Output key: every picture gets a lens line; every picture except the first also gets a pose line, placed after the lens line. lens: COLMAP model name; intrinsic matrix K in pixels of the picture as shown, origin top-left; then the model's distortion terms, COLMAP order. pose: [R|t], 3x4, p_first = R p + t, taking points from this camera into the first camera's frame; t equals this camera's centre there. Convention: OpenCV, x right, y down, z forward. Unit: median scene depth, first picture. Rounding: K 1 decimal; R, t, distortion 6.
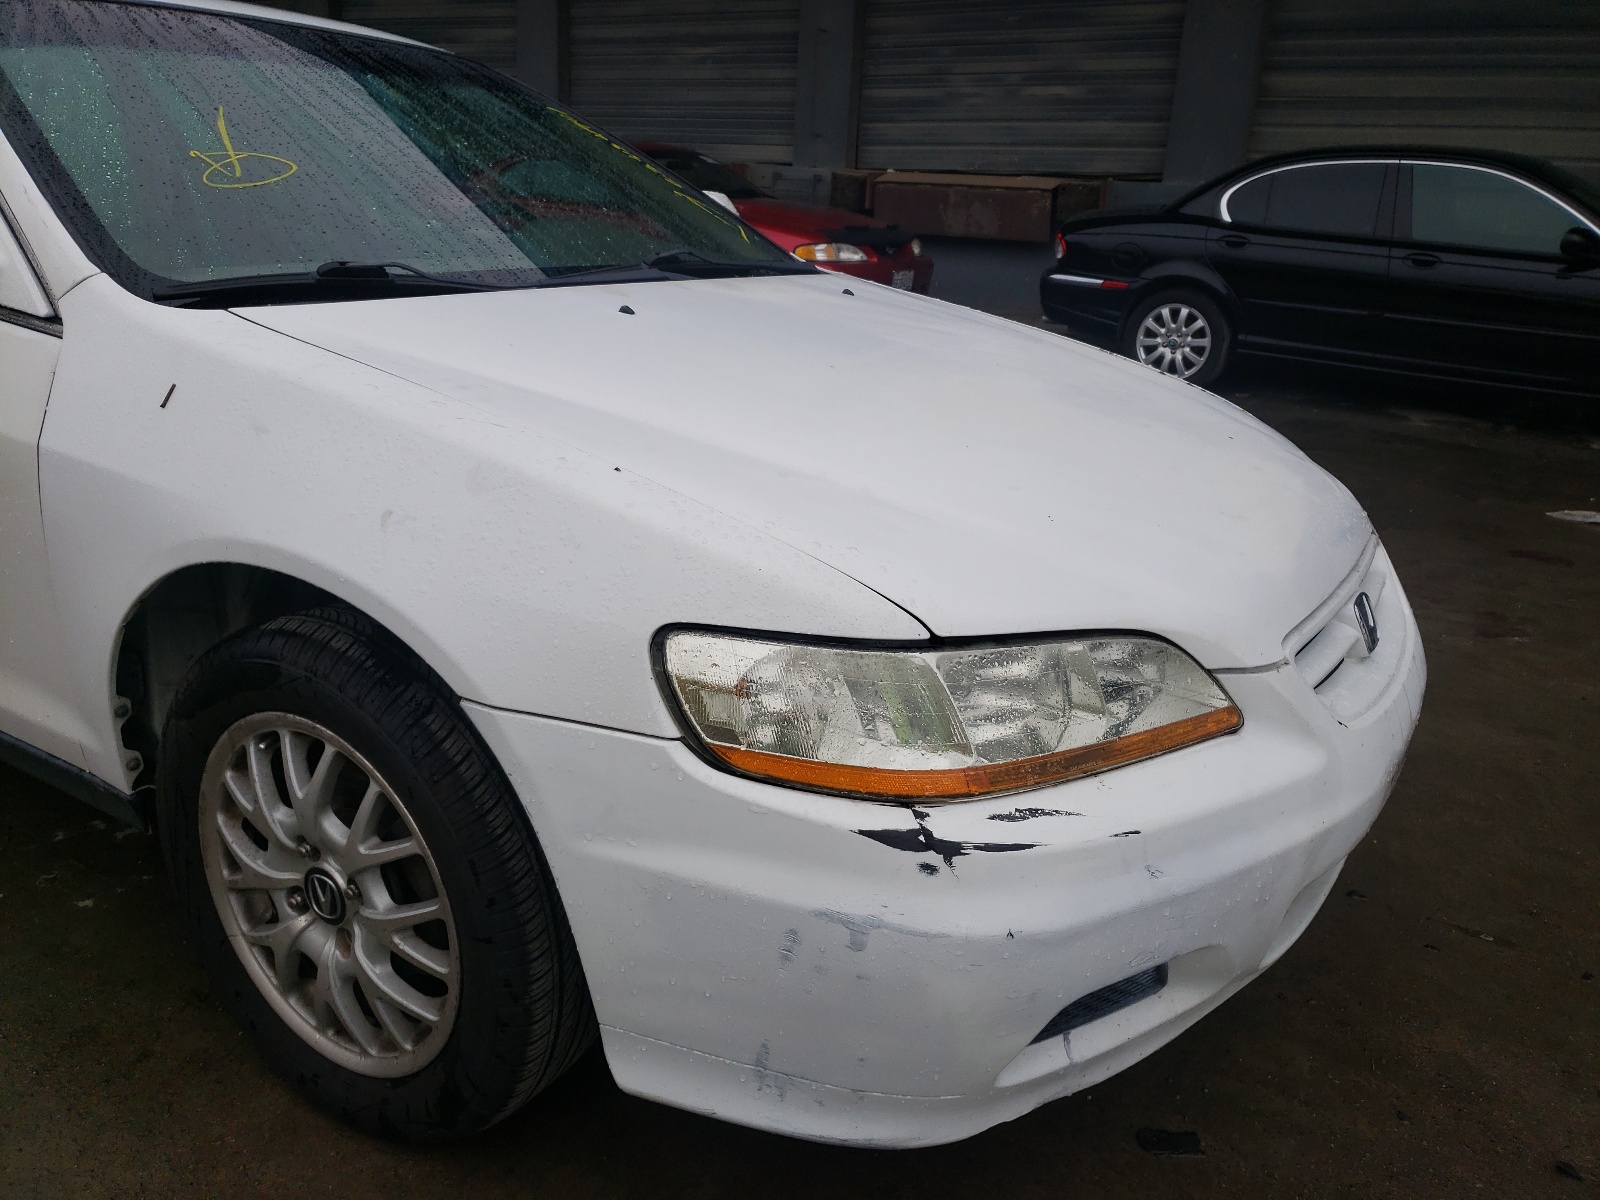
lens RADIAL K [[1264.4, 0, 833.9], [0, 1264.4, 620.9], [0, 0, 1]] dist [-0.007659, -0.005383]
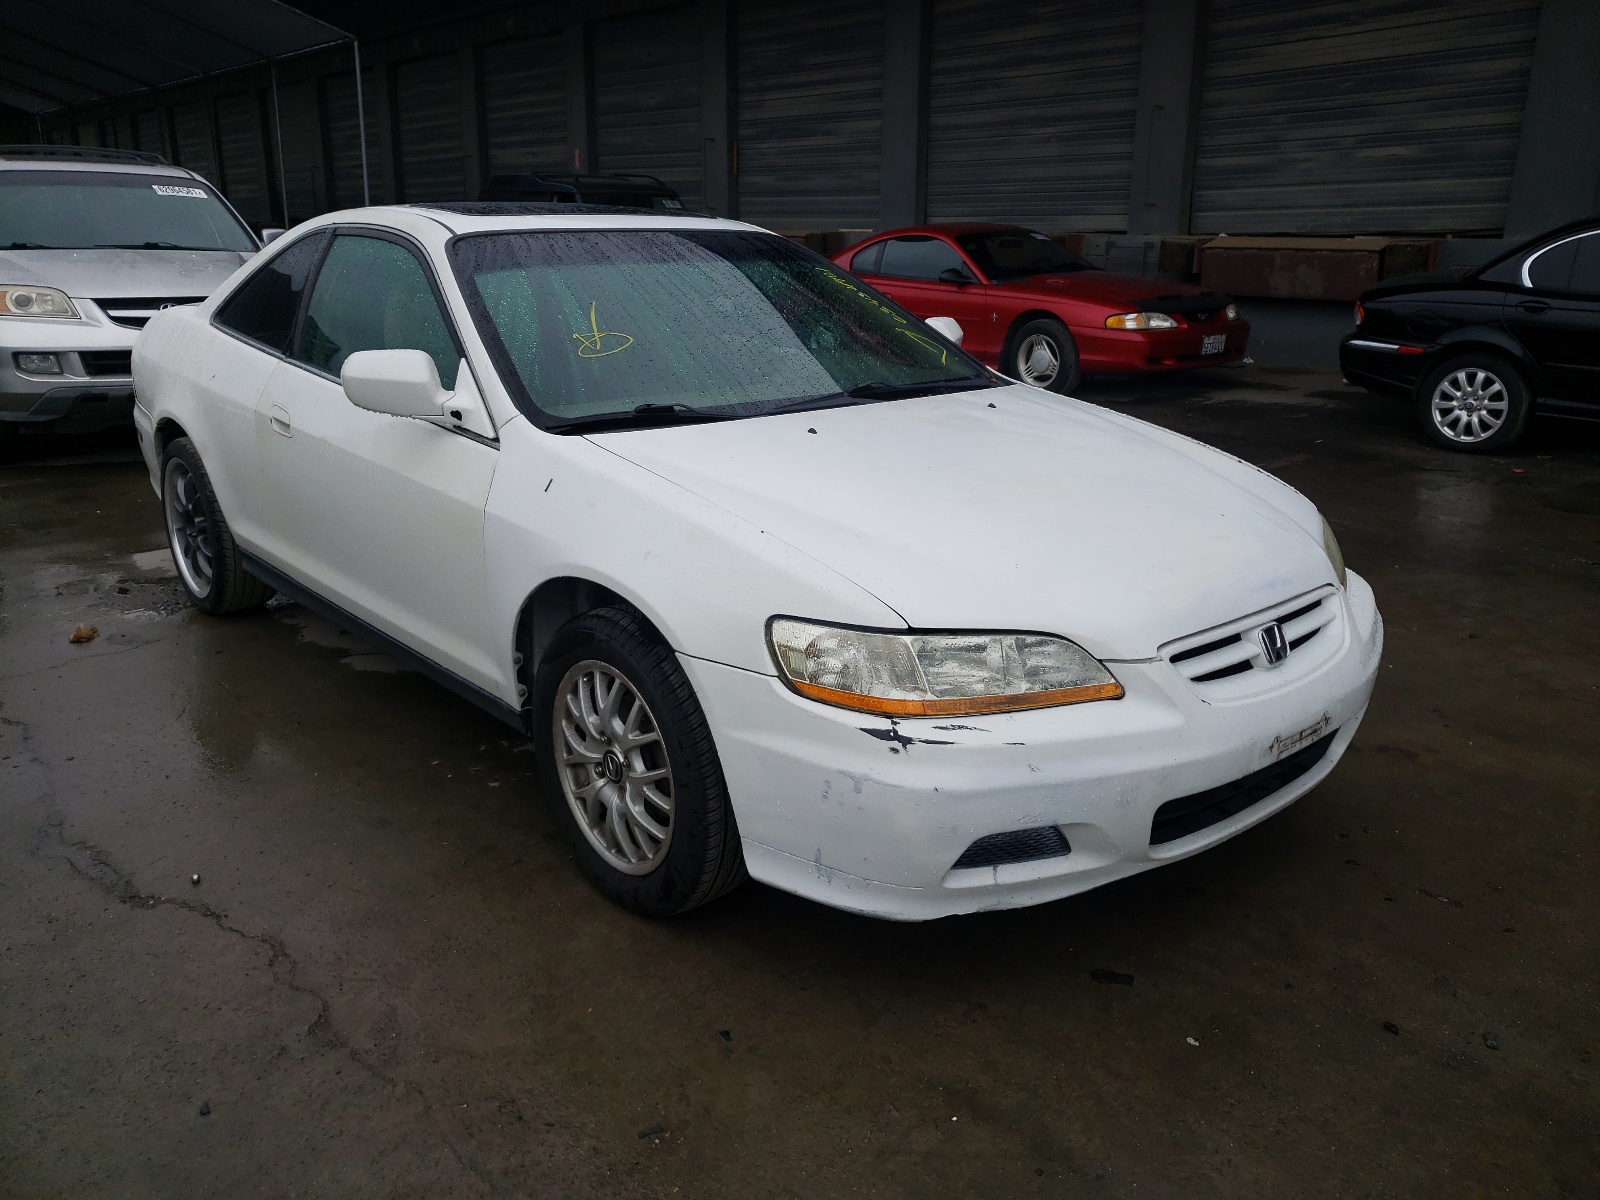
lens RADIAL K [[1264.4, 0, 833.9], [0, 1264.4, 620.9], [0, 0, 1]] dist [-0.007659, -0.005383]
pose [[0.958992, 0.042699, -0.280200, 0.371017], [-0.052528, 0.998236, -0.027658, 0.045282], [0.278525, 0.041242, 0.959543, -0.605278]]
